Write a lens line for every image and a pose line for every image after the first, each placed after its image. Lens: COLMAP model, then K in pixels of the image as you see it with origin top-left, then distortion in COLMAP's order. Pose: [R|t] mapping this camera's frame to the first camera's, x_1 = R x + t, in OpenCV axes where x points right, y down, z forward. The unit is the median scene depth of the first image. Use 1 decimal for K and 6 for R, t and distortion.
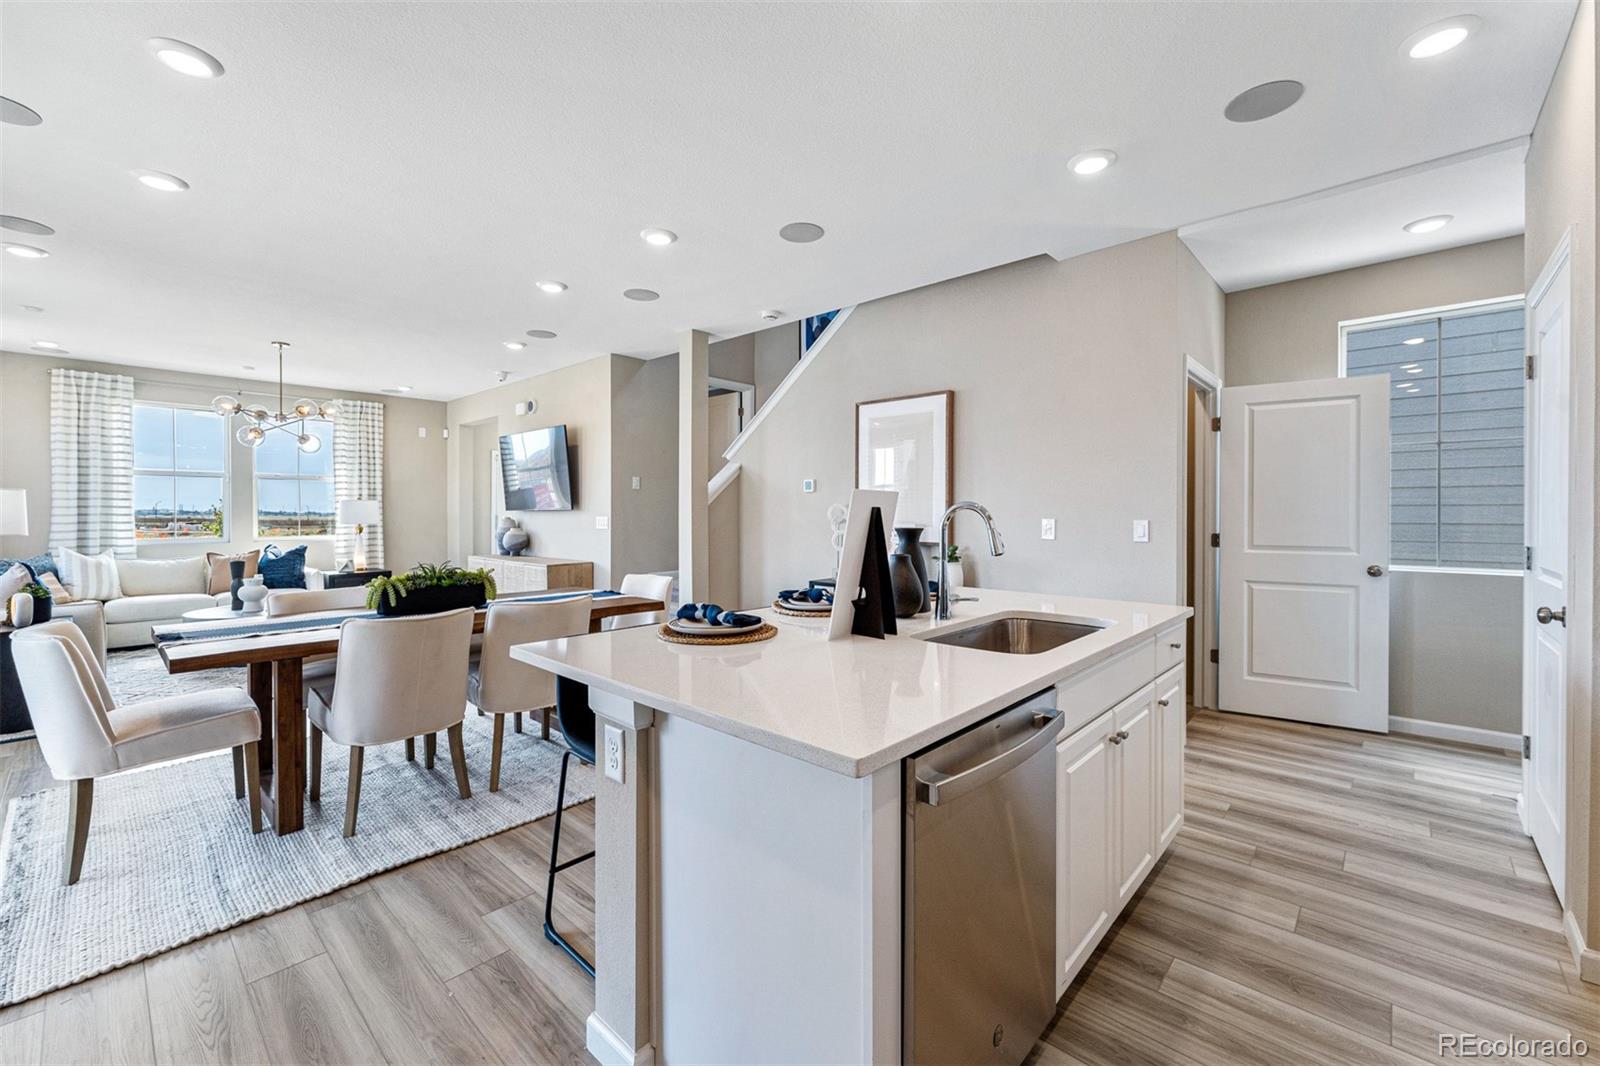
lens RADIAL K [[653.0, 0, 799.6], [0, 653.0, 519.2], [0, 0, 1]] dist [-0.000787, -0.000260]
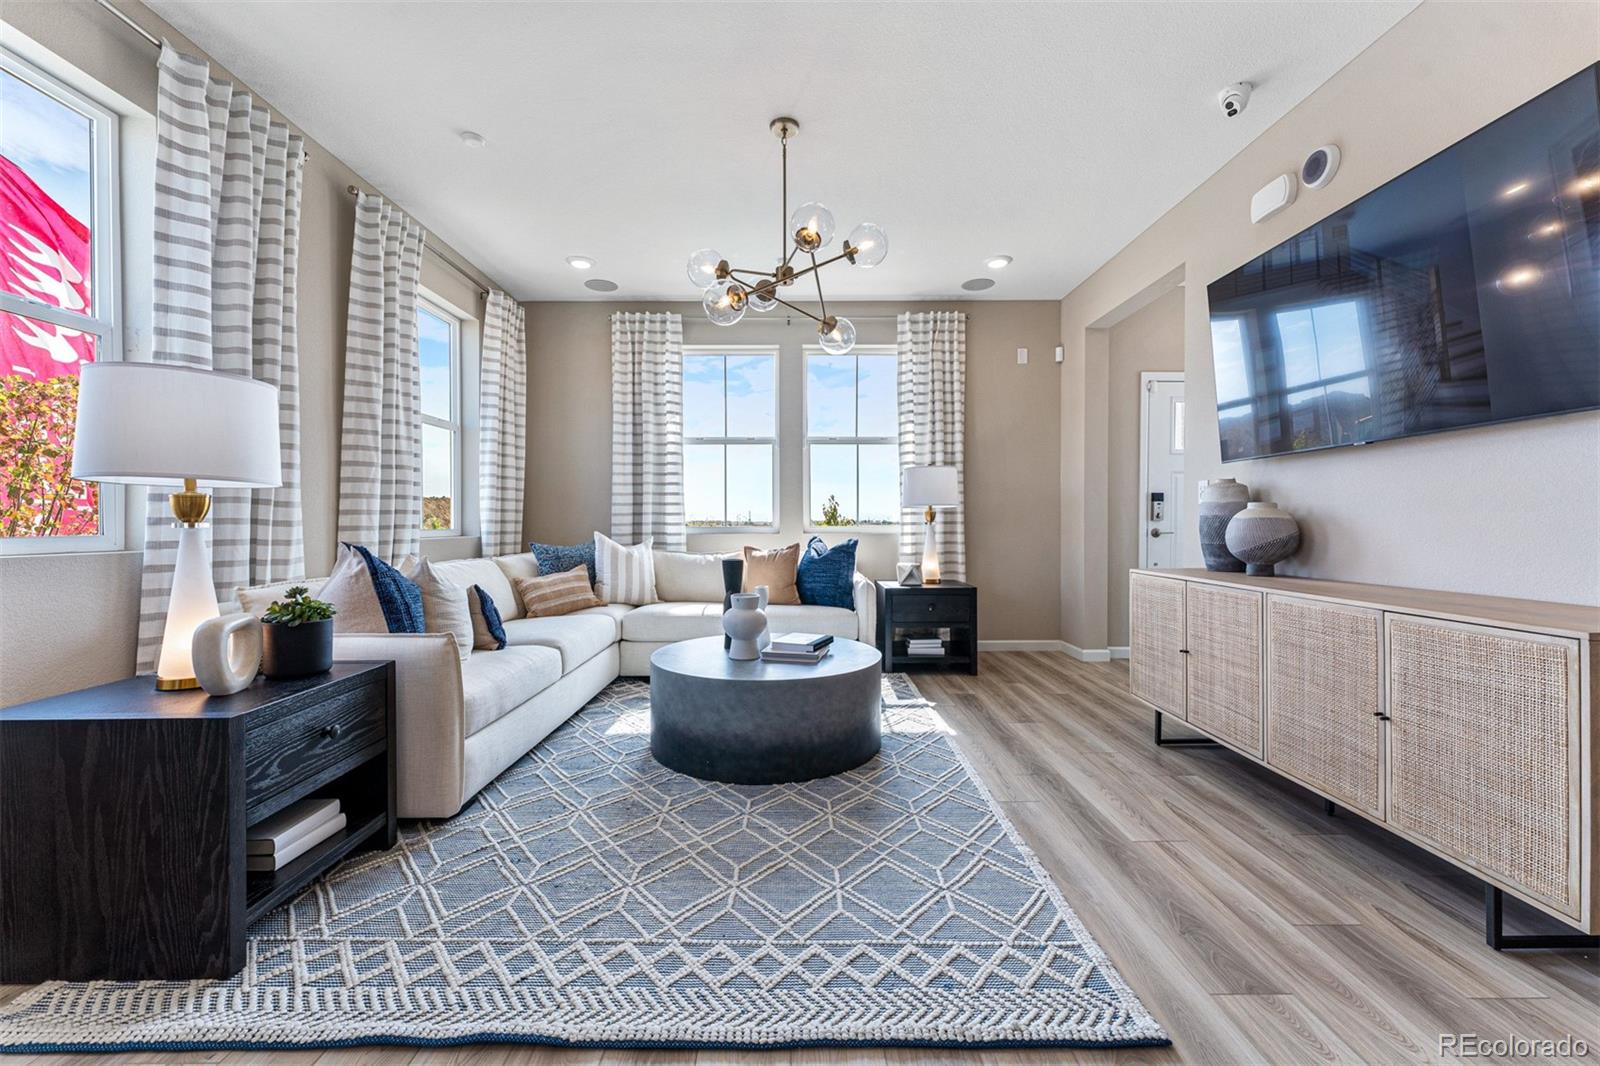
lens RADIAL K [[653.0, 0, 797.6], [0, 653.0, 524.7], [0, 0, 1]] dist [-0.000787, -0.000260]
pose [[0.680792, 0.001167, -0.732476, -0.320824], [-0.006046, 0.999974, -0.004026, 0.028152], [0.732452, 0.007170, 0.680781, 0.507863]]
